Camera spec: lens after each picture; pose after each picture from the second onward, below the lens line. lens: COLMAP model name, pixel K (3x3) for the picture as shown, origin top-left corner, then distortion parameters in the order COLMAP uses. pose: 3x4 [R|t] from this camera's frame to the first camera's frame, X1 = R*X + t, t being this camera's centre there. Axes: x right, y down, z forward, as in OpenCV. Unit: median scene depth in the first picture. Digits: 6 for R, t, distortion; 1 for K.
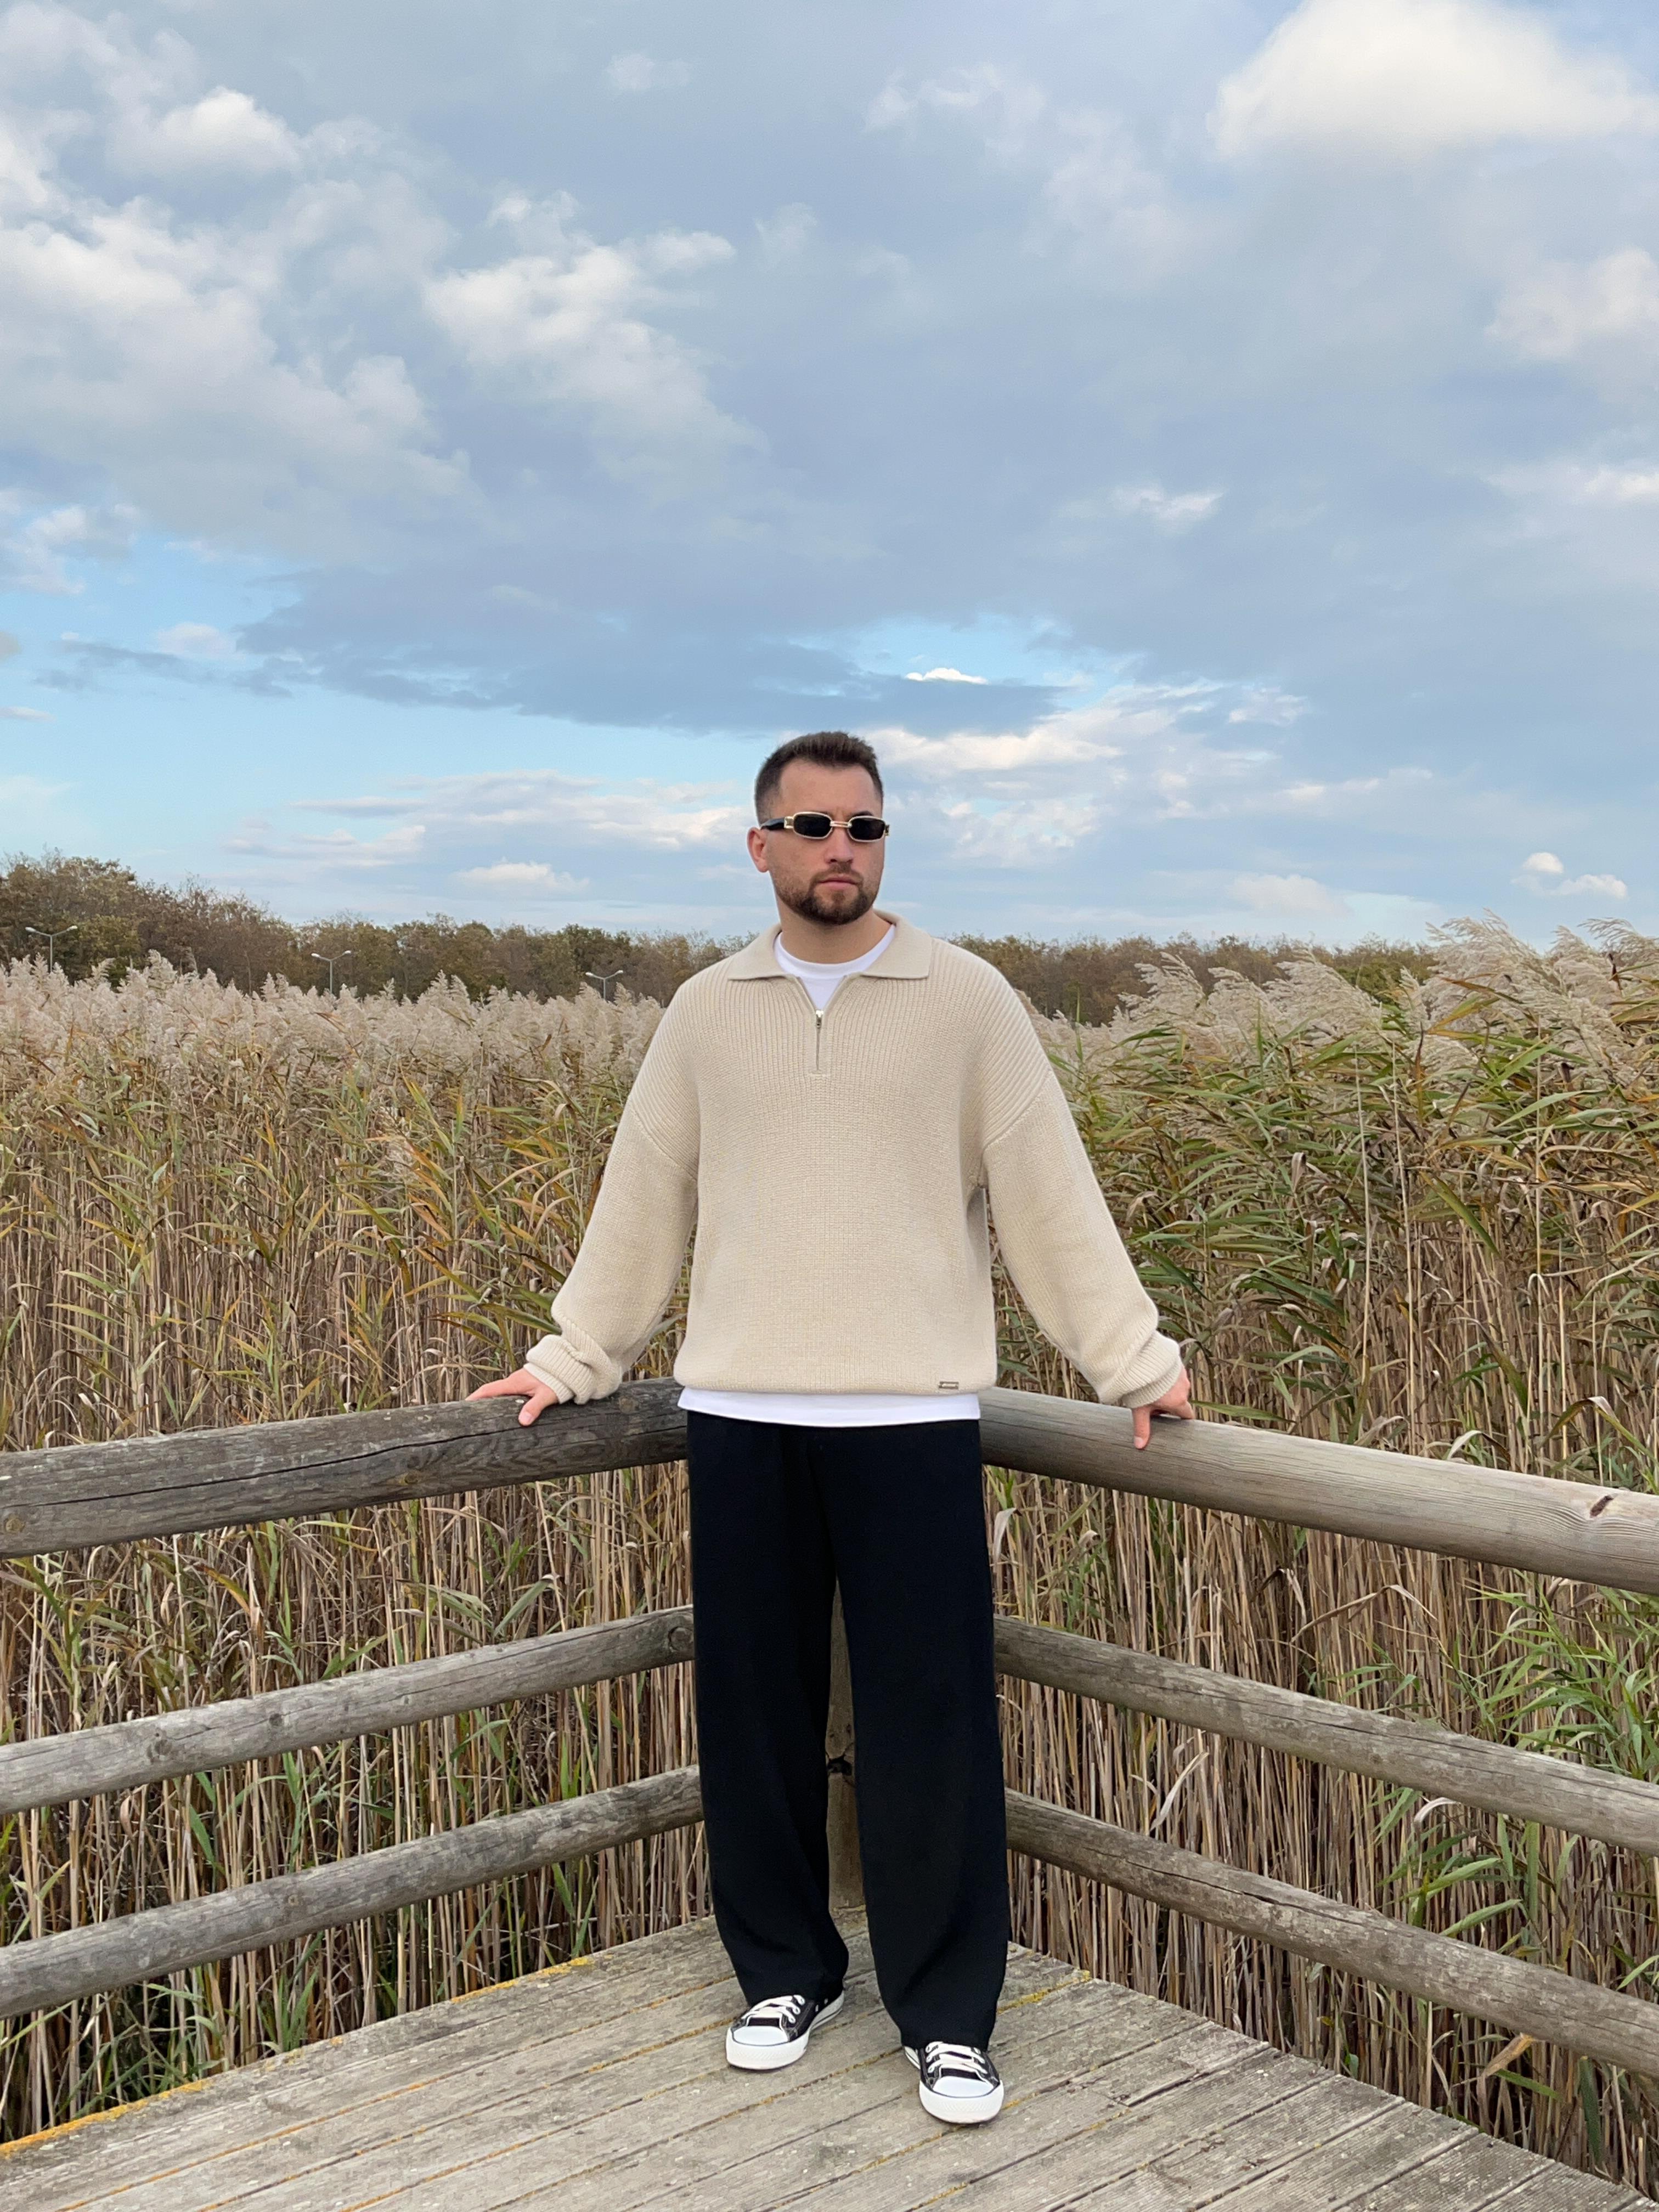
lens RADIAL K [[2425.4, 0, 884.6], [0, 2425.4, 1165.2], [0, 0, 1]] dist [0.027865, 0.000000]
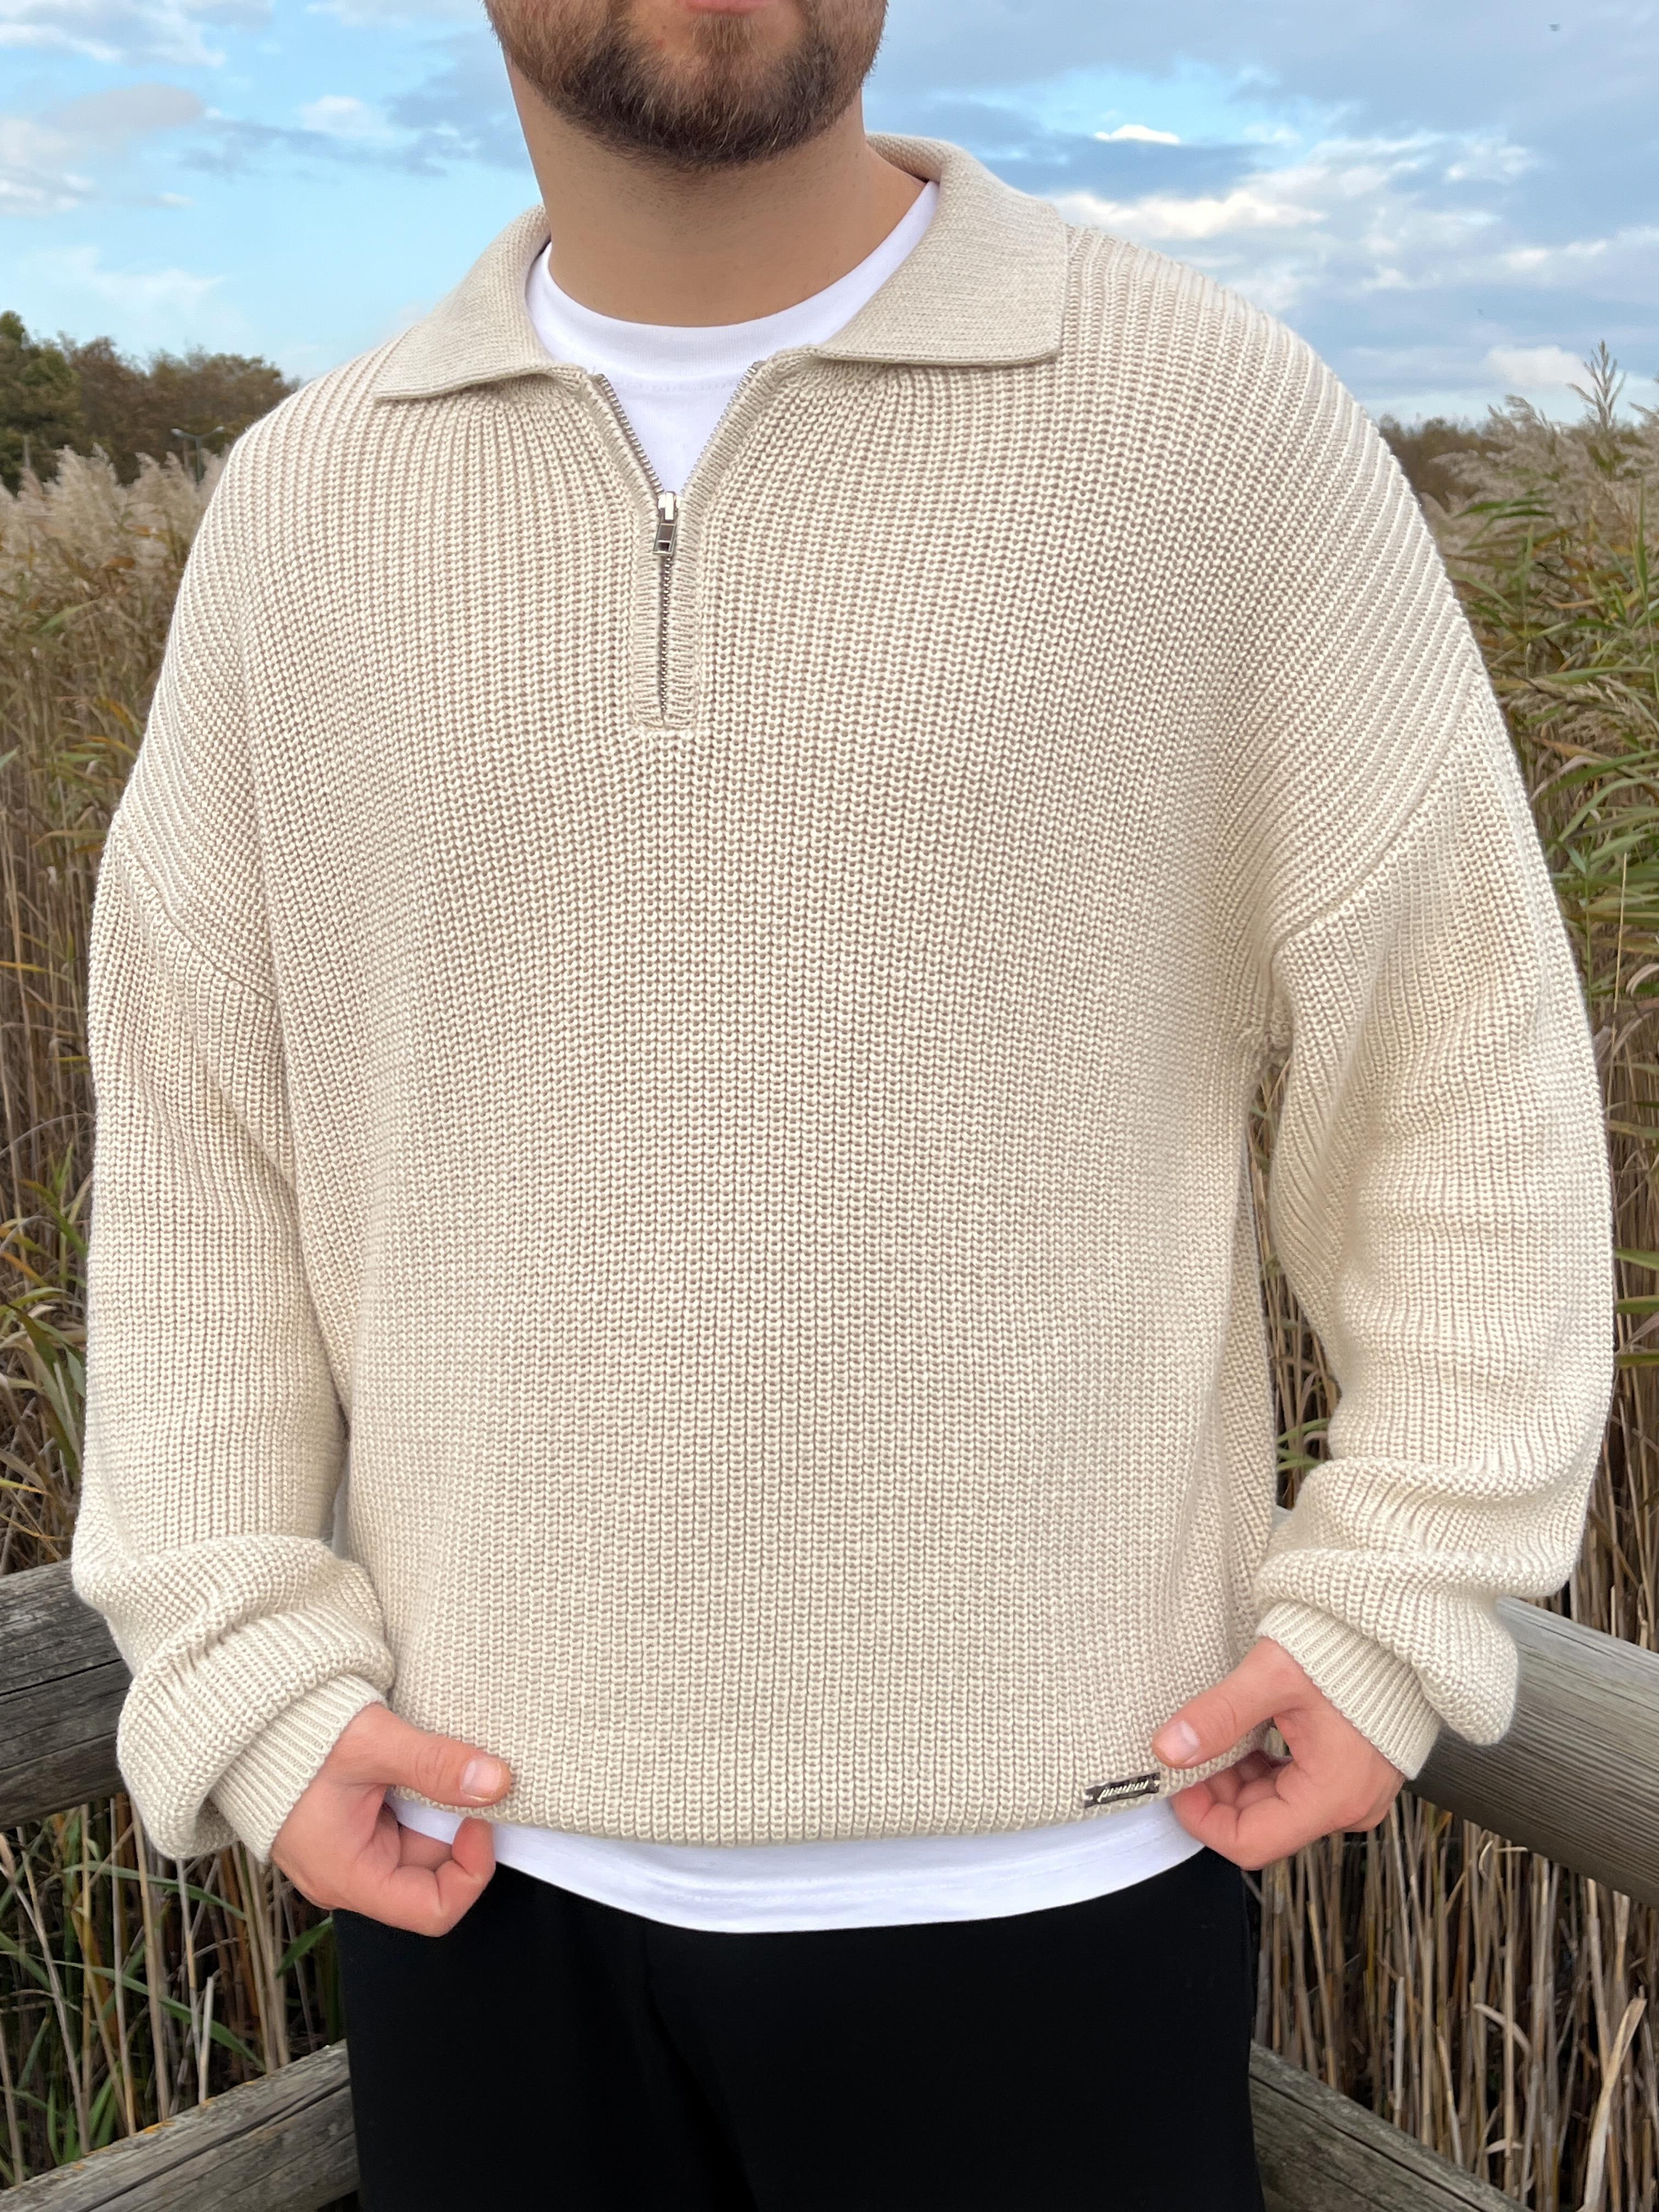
lens RADIAL K [[2425.4, 0, 827.6], [0, 2425.4, 1099.6], [0, 0, 1]] dist [0.027865, 0.000000]
pose [[0.995240, 0.008988, -0.097042, 0.016551], [0.008064, 0.984729, 0.173910, -0.042628], [0.097124, -0.173865, 0.979968, 0.638389]]
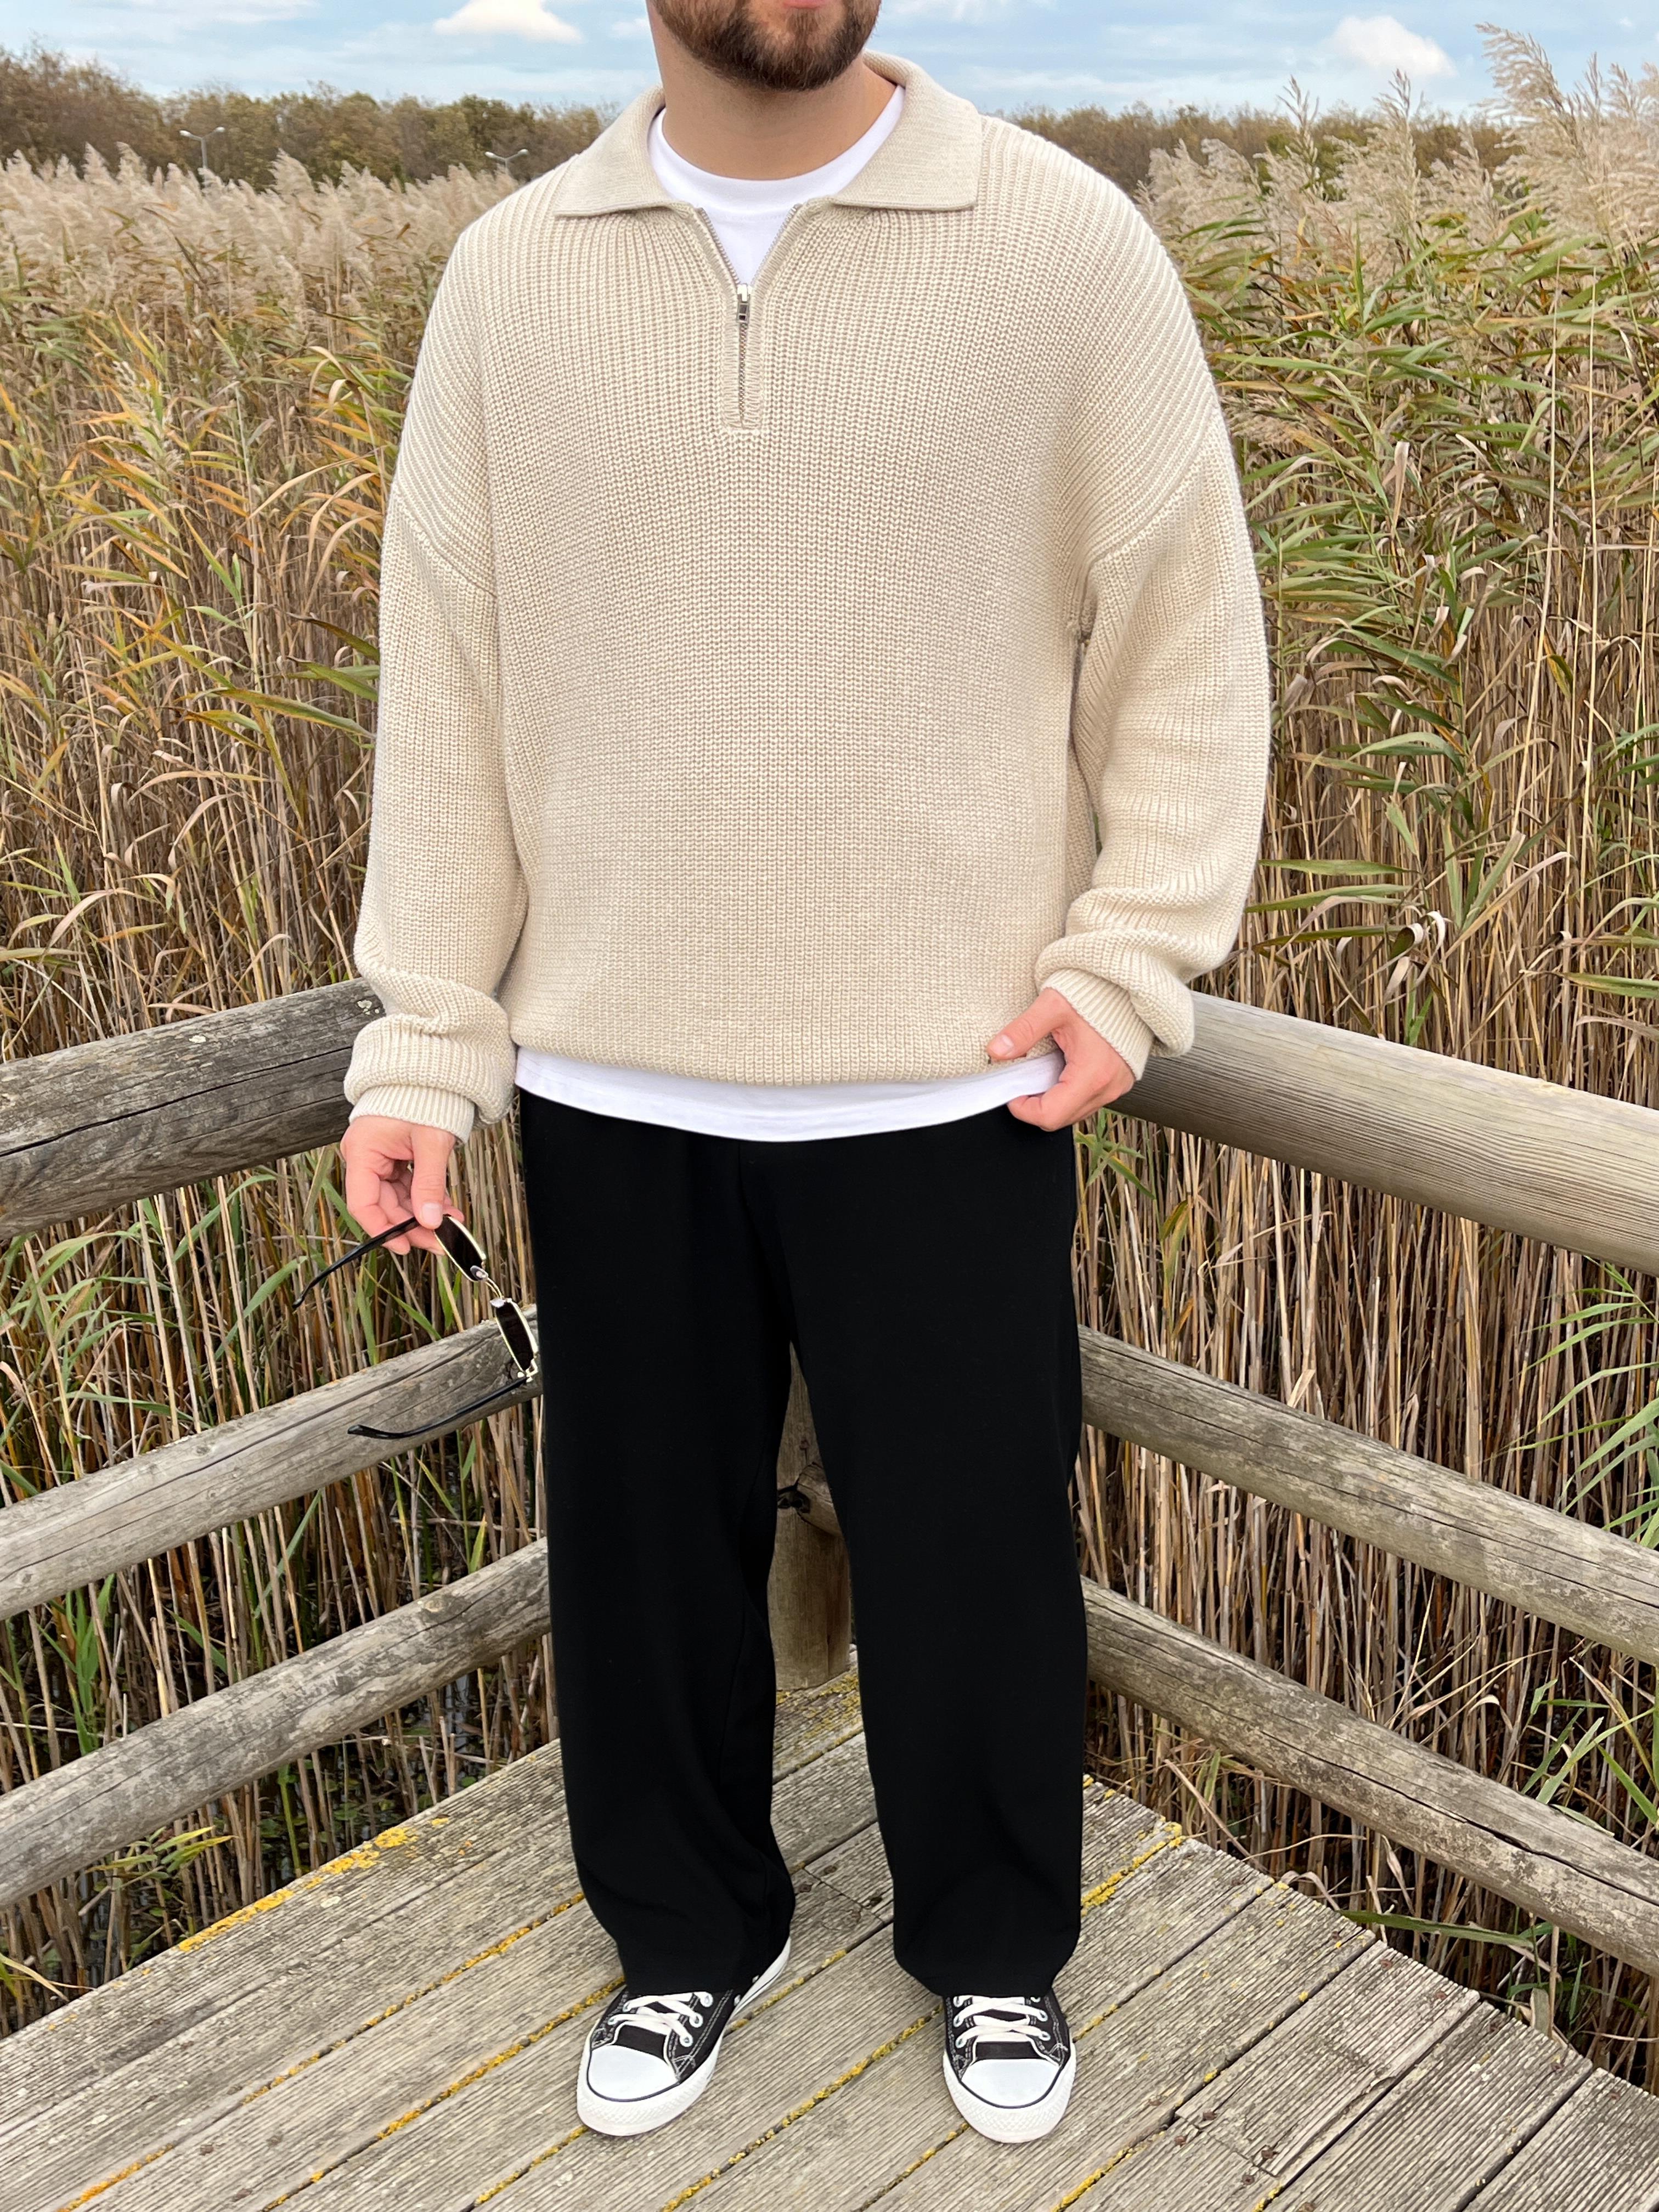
lens RADIAL K [[2425.4, 0, 870.0], [0, 2425.4, 1111.5], [0, 0, 1]] dist [0.027865, 0.000000]
pose [[0.999762, -0.012837, 0.017625, -0.008730], [0.007122, 0.956236, 0.292509, -0.046417], [-0.020608, -0.292314, 0.956100, 0.469978]]
